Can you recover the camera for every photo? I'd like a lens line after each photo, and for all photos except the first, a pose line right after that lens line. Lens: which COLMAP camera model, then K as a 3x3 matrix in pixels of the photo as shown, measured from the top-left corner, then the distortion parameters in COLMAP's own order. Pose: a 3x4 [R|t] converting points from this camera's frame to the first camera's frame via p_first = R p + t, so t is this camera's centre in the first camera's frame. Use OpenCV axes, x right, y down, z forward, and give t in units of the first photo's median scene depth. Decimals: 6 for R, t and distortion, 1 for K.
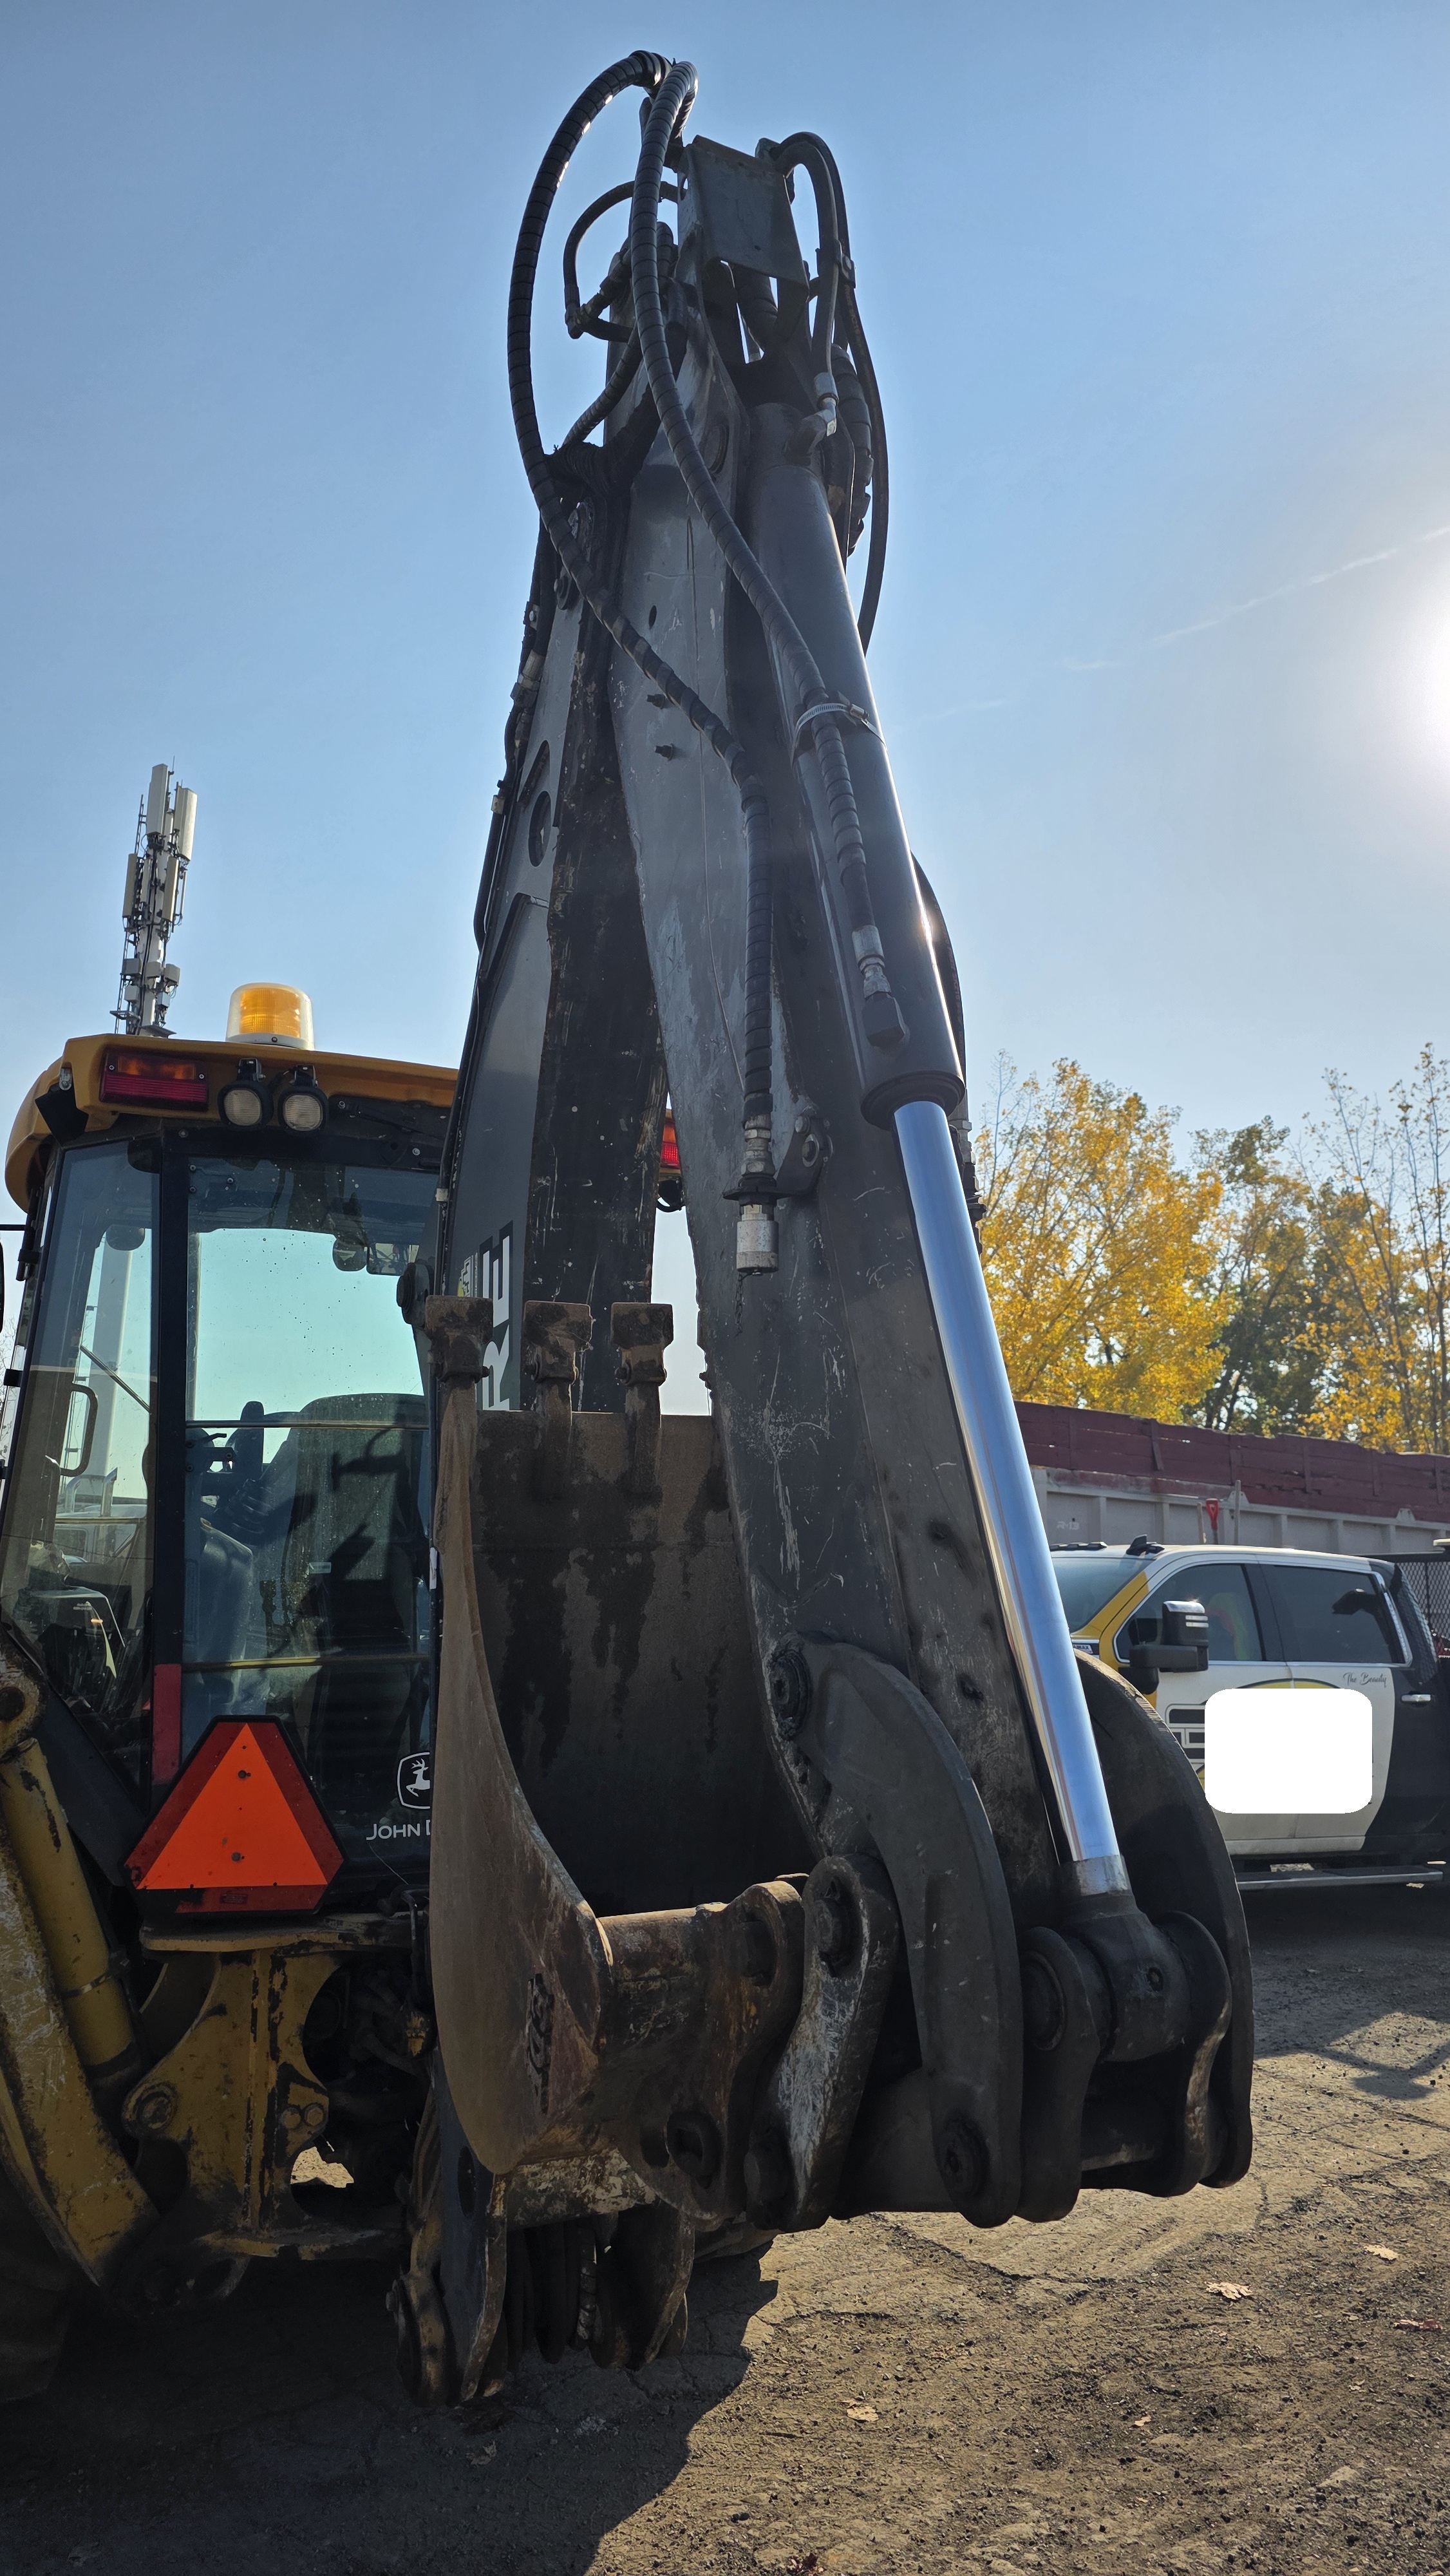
lens RADIAL K [[1727.2, 0, 700.4], [0, 1727.2, 1301.6], [0, 0, 1]] dist [0.057429, -0.048032]
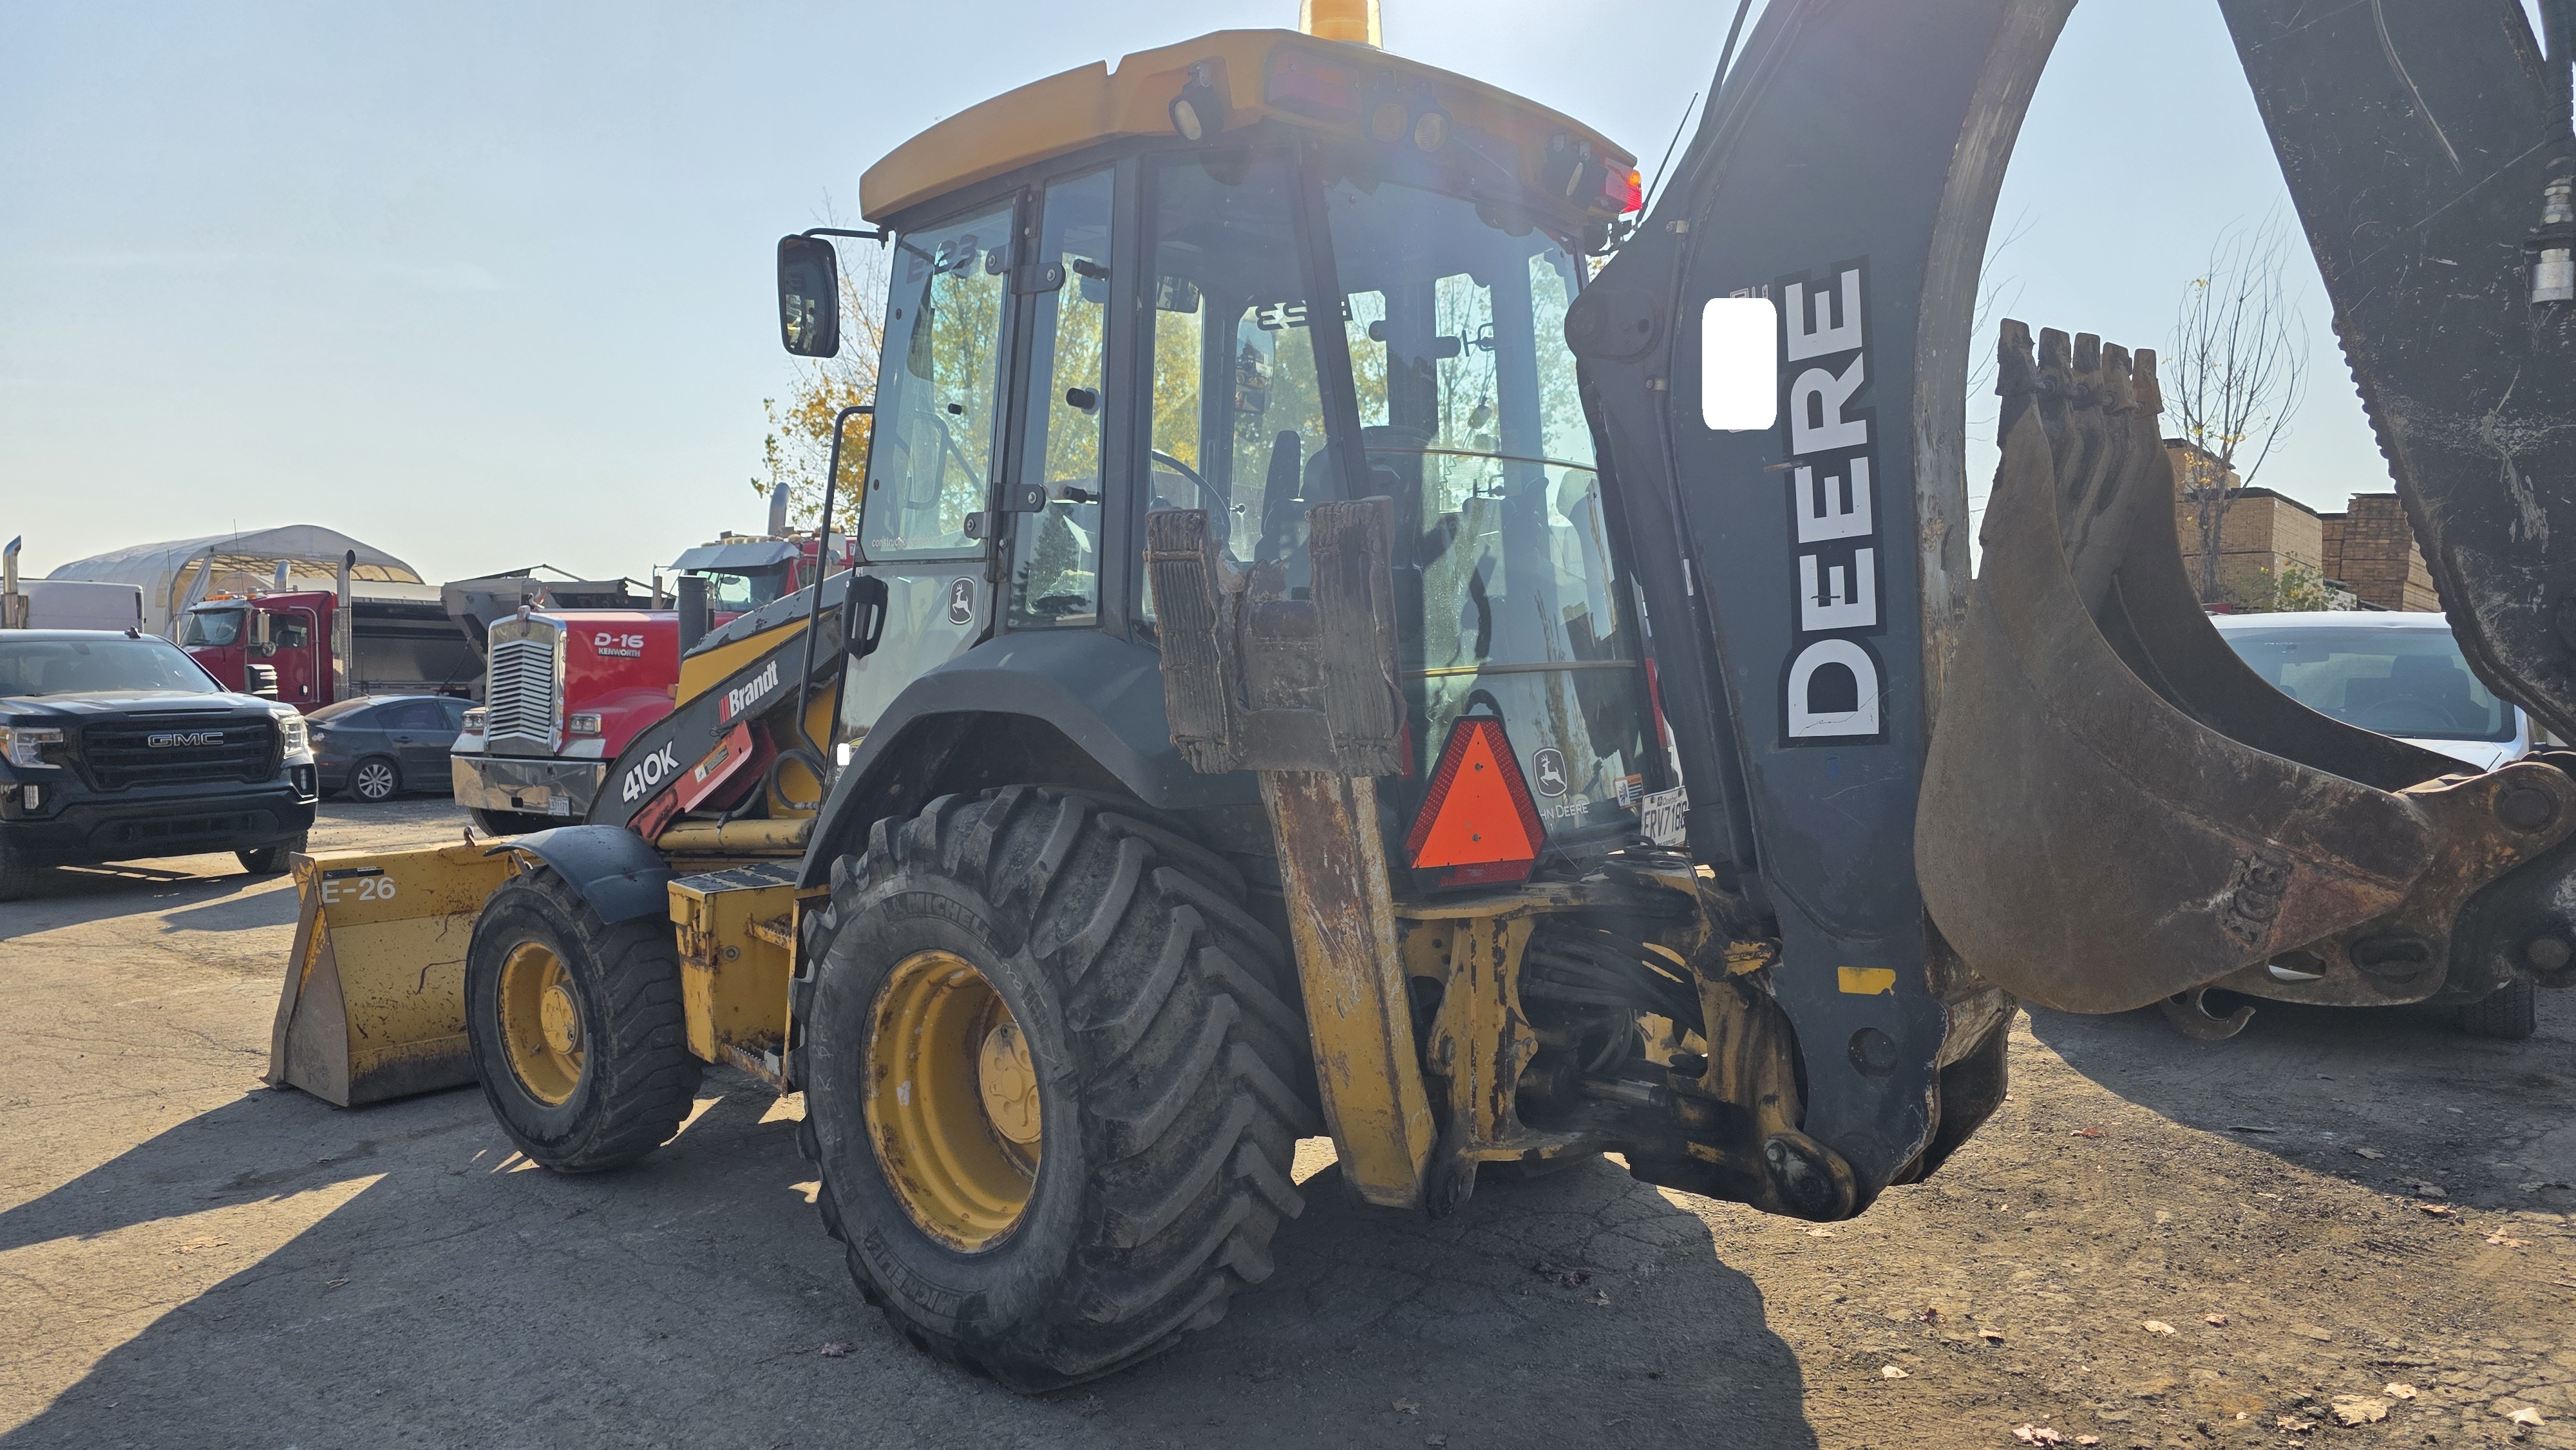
lens RADIAL K [[1727.2, 0, 1271.9], [0, 1727.2, 741.6], [0, 0, 1]] dist [0.057429, -0.048032]
pose [[0.931867, -0.035486, 0.361061, -0.788486], [-0.038912, 0.979688, 0.196714, 0.047133], [-0.360708, -0.197361, 0.911558, 0.053325]]
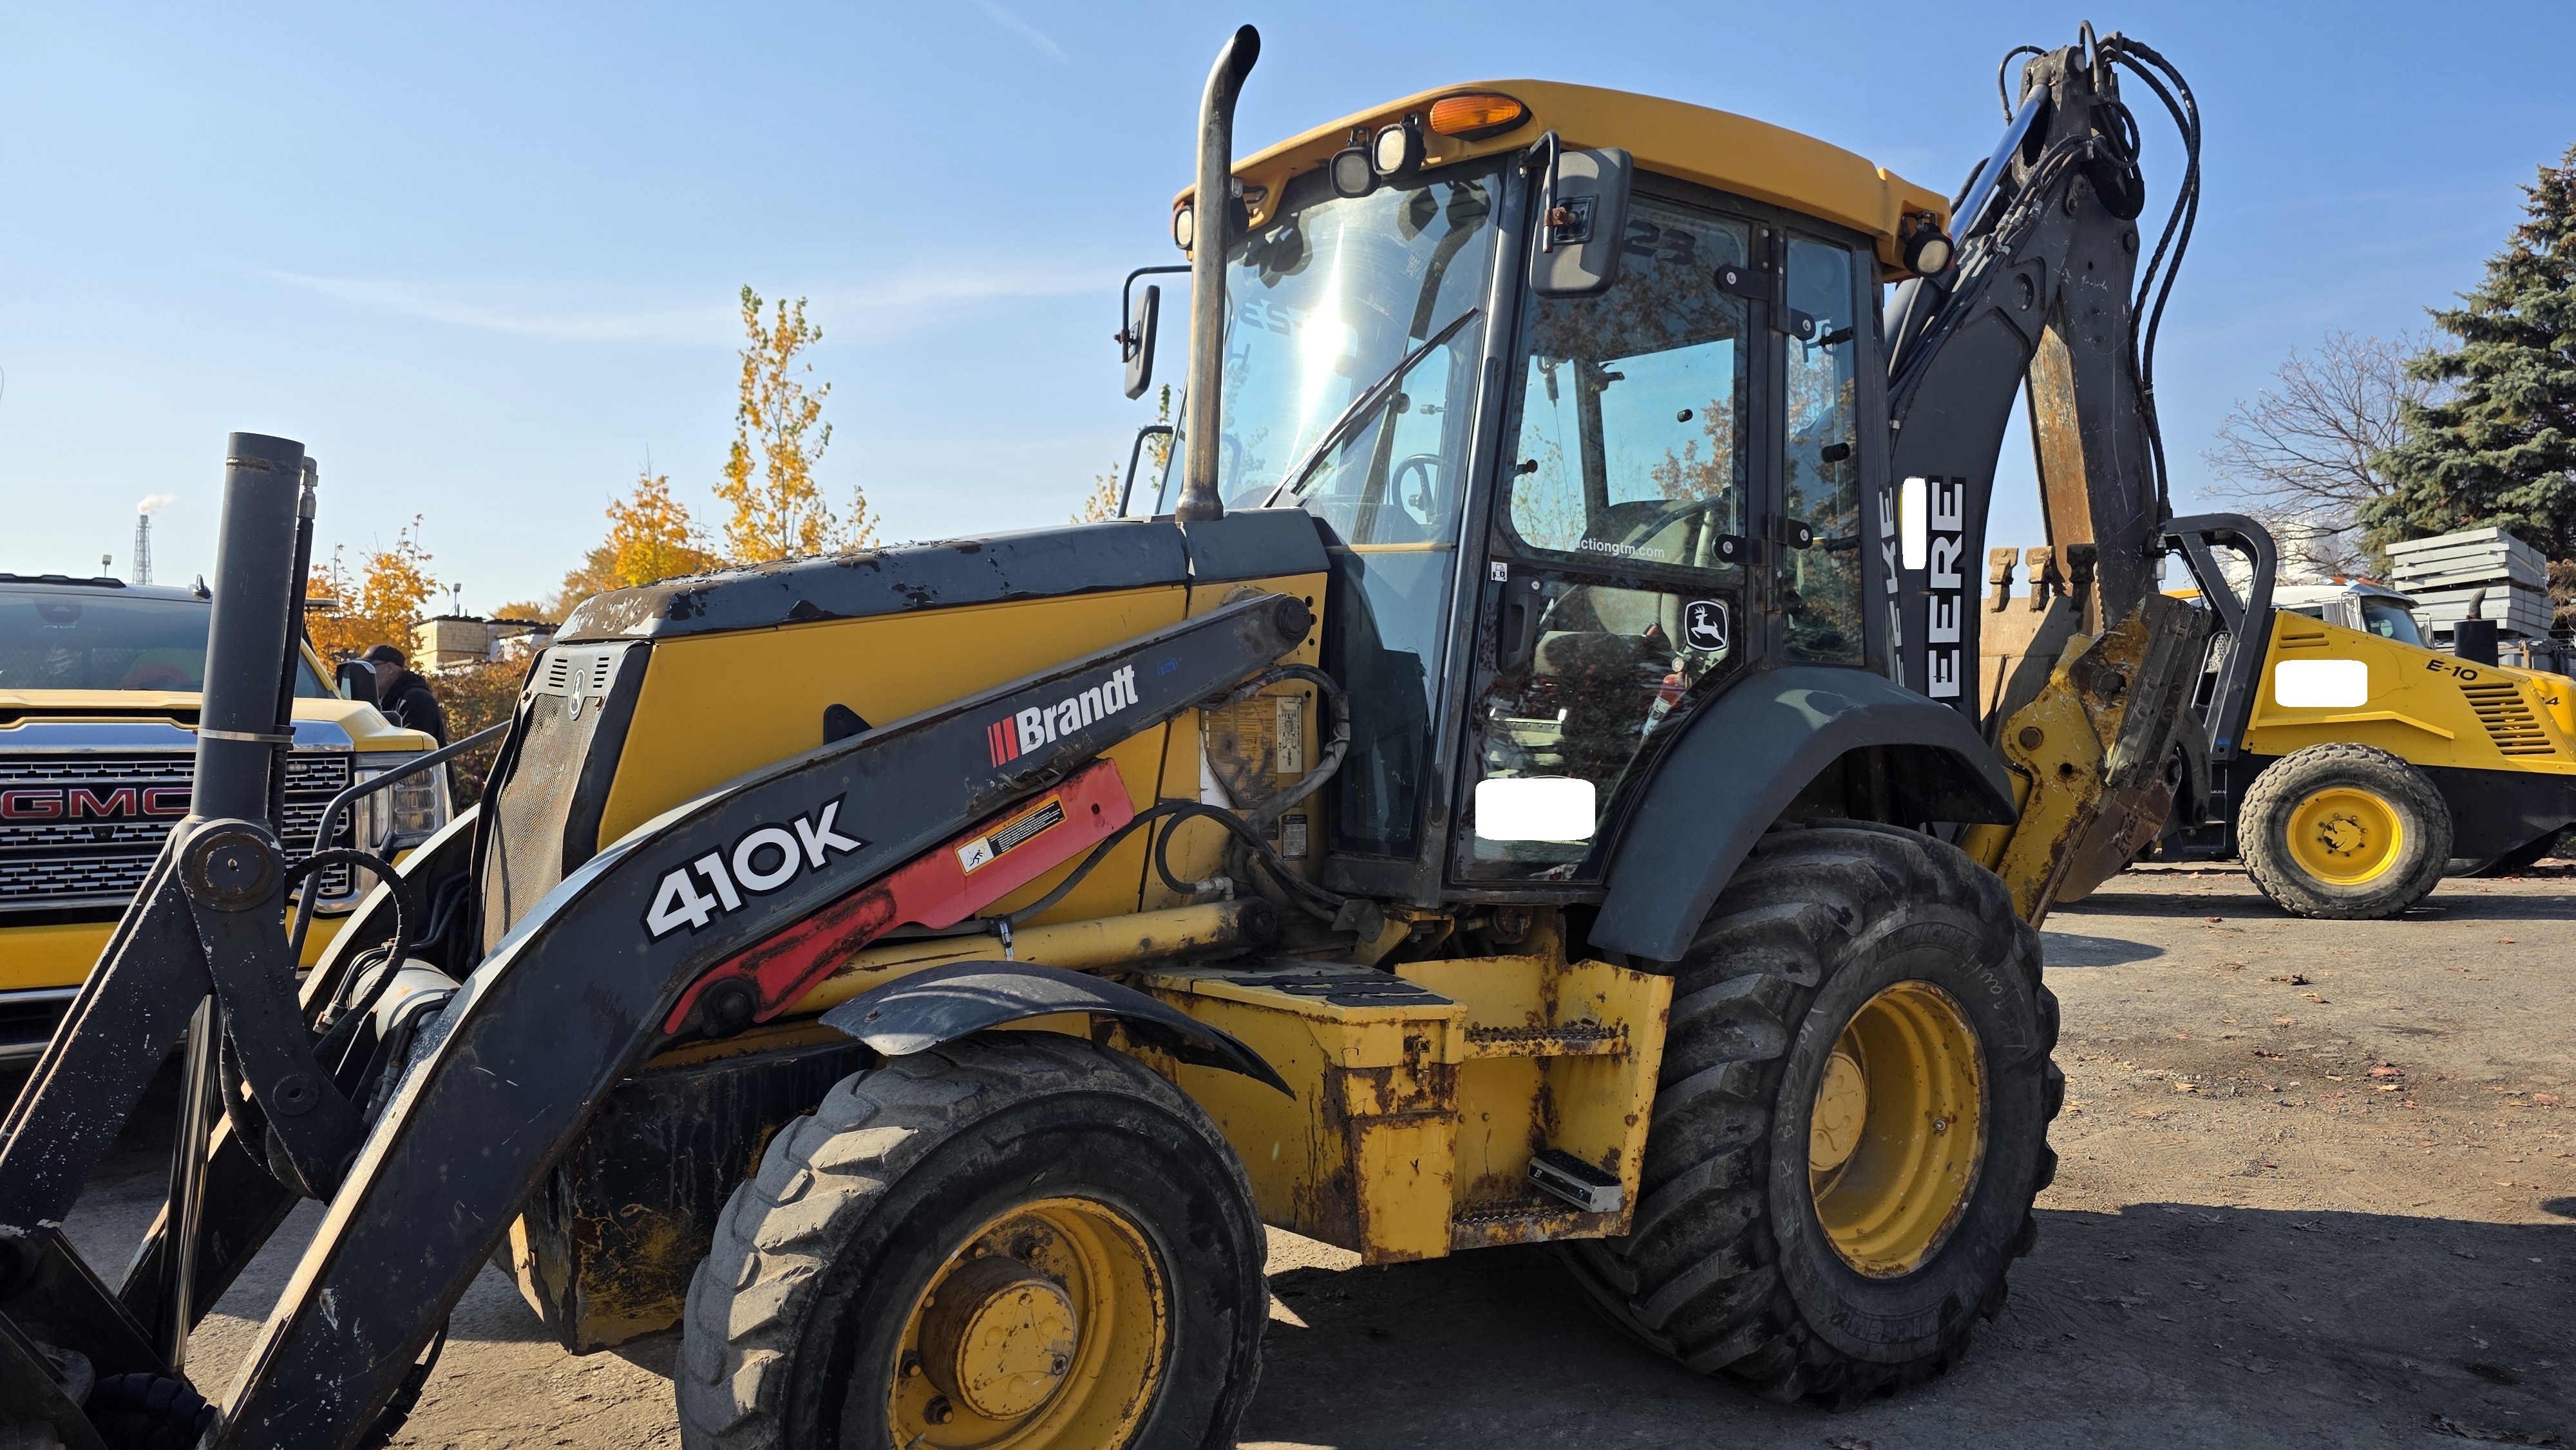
lens RADIAL K [[1727.2, 0, 1304.8], [0, 1727.2, 745.8], [0, 0, 1]] dist [0.057429, -0.048032]
pose [[-0.182603, -0.023212, 0.982913, -1.648759], [-0.180986, 0.983431, -0.010399, 0.346223], [-0.966385, -0.179792, -0.183778, 1.776682]]
